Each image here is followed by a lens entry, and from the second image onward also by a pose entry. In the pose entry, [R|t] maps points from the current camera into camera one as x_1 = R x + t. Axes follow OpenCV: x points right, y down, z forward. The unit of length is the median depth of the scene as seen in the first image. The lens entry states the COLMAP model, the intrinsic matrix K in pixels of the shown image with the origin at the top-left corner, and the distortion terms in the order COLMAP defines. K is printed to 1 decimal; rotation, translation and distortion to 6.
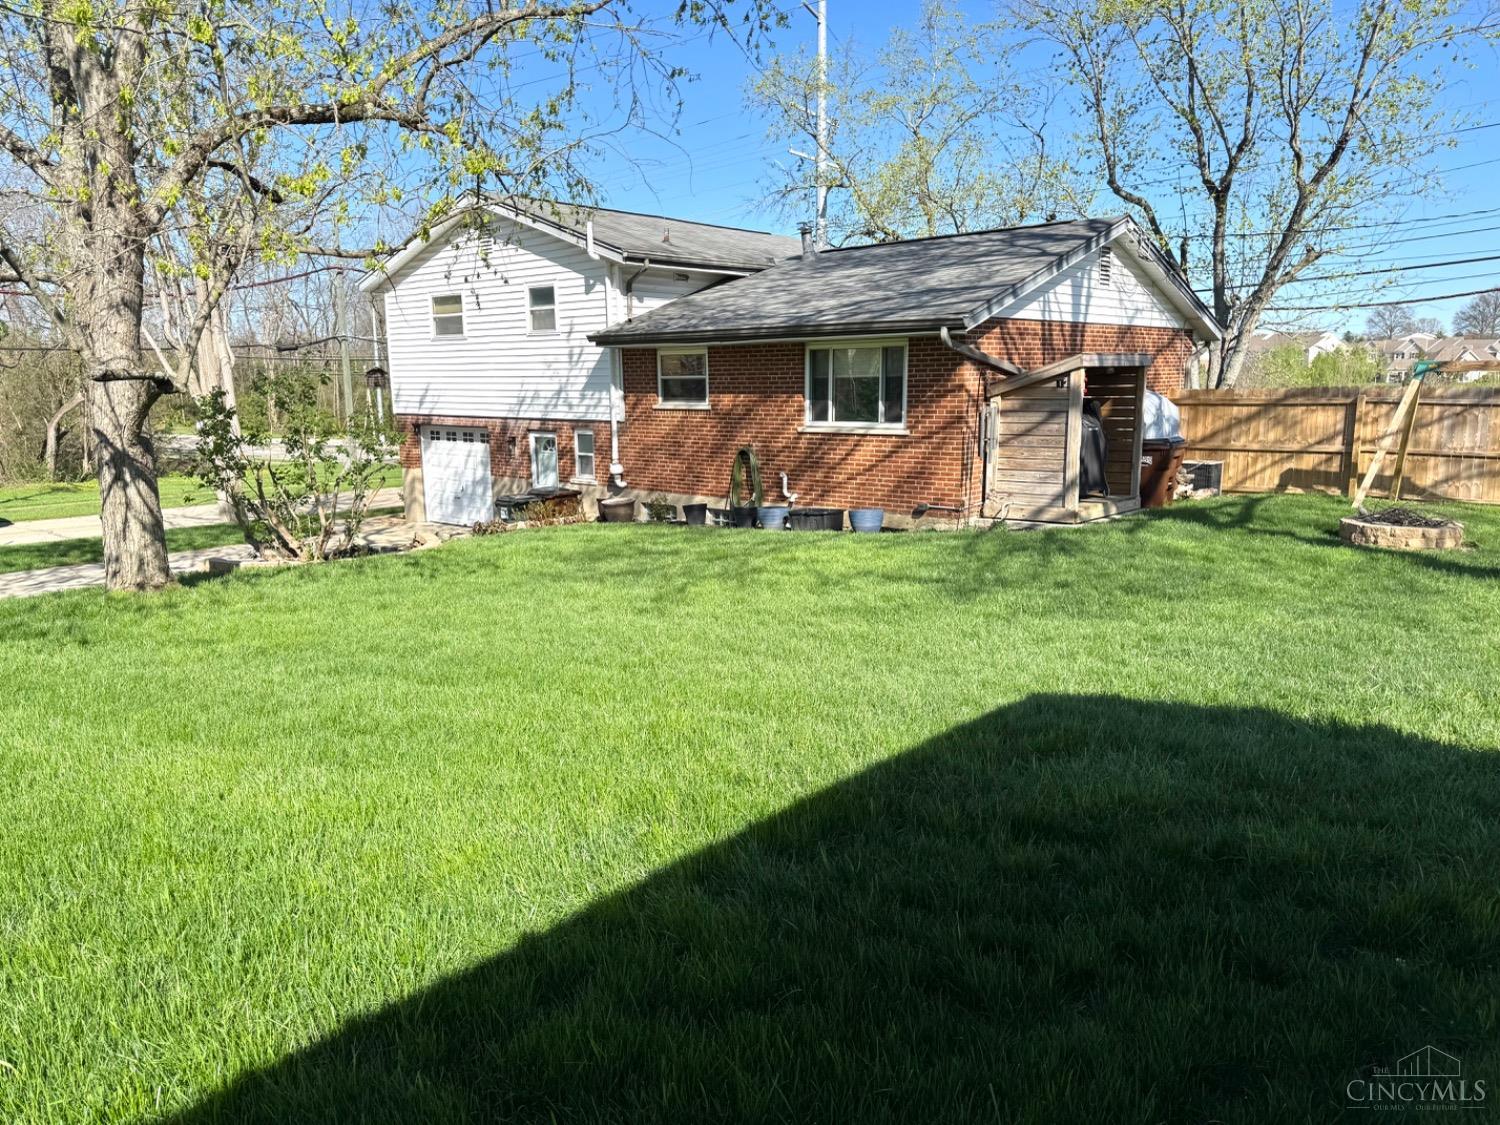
lens RADIAL K [[1011.3, 0, 750.0], [0, 1011.3, 562.5], [0, 0, 1]] dist [0.024657, -0.057534]
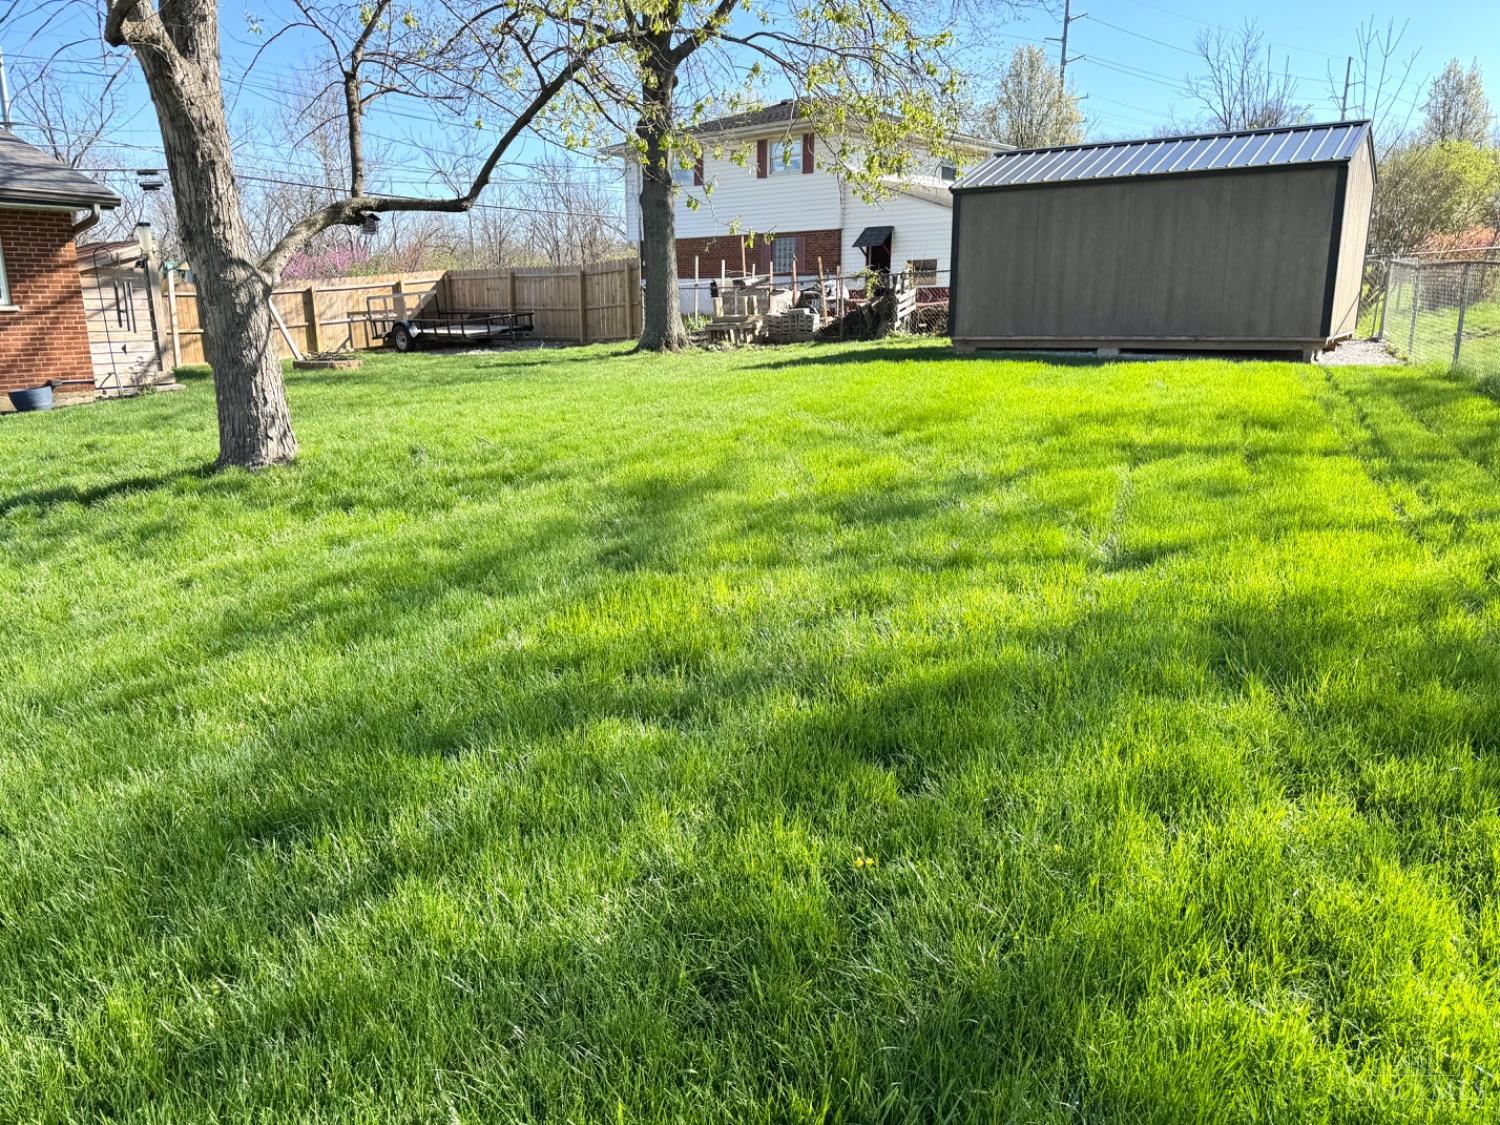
lens RADIAL K [[1101.0, 0, 750.0], [0, 1101.0, 562.5], [0, 0, 1]] dist [0.059685, -0.037821]
pose [[-0.021068, -0.227765, 0.973488, -0.724245], [0.182861, 0.956401, 0.227725, -0.008456], [-0.982913, 0.182811, 0.021500, 0.244874]]
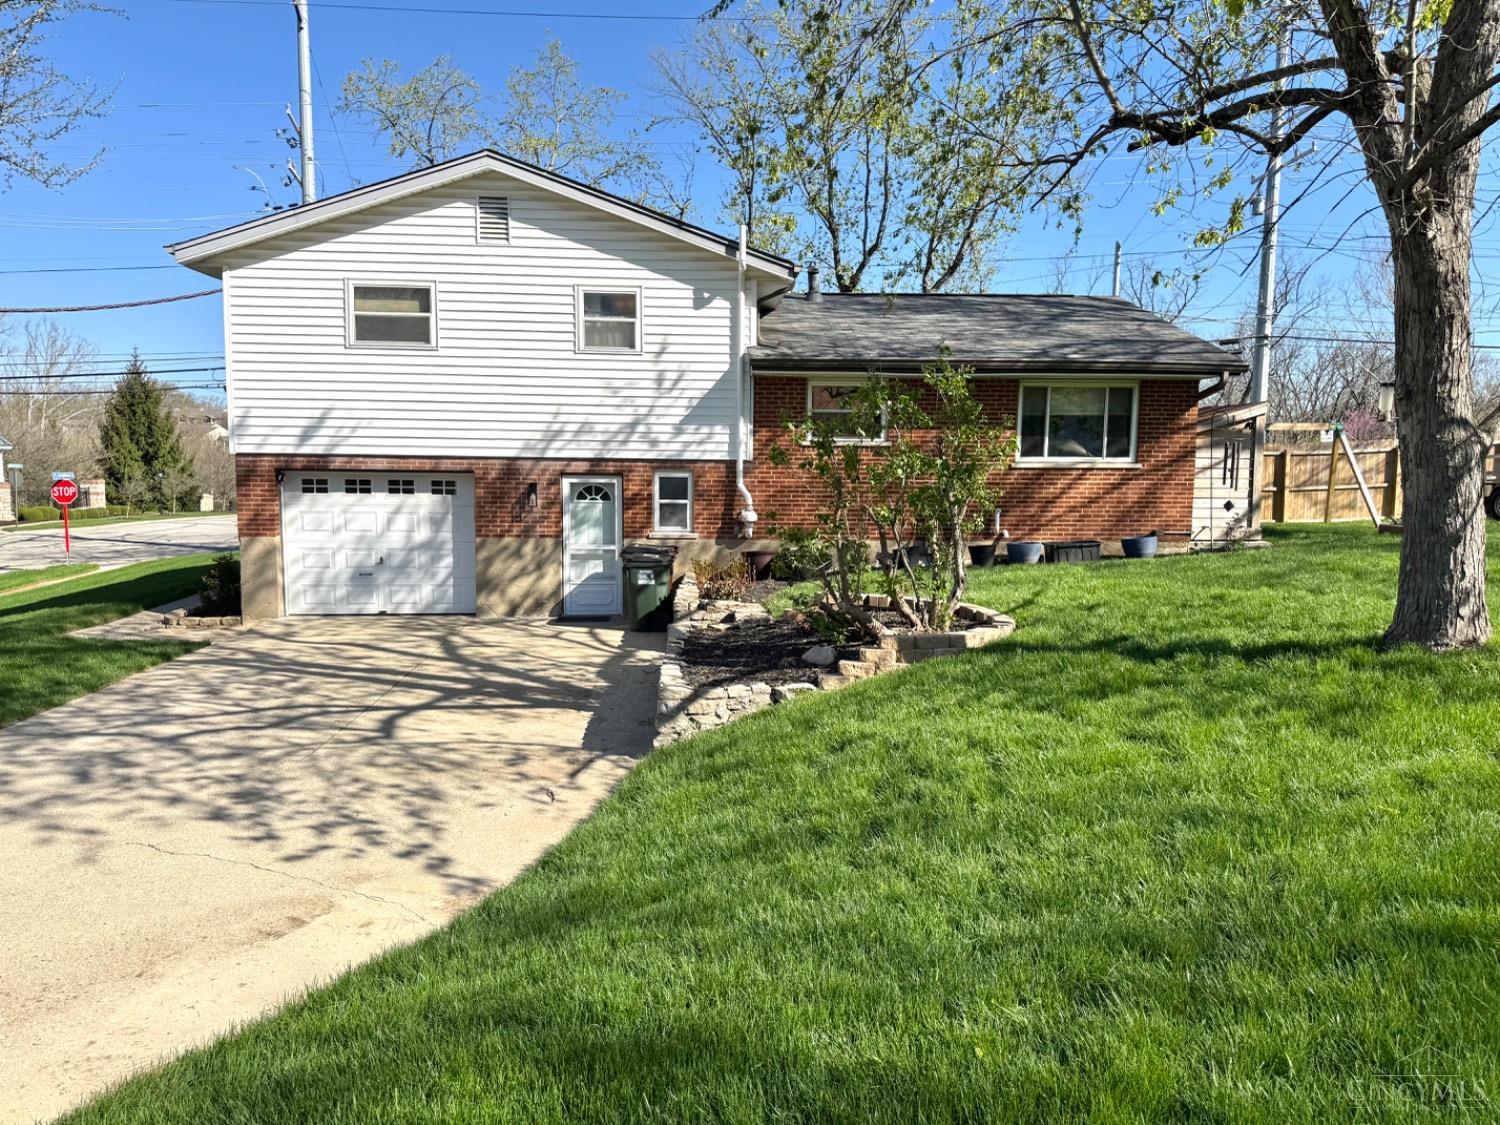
lens RADIAL K [[1101.0, 0, 750.0], [0, 1101.0, 562.5], [0, 0, 1]] dist [0.059685, -0.037821]
pose [[0.737240, -0.054114, 0.673461, -0.720624], [0.104606, 0.993910, -0.034650, -0.020408], [-0.667484, 0.095993, 0.738411, 0.305705]]
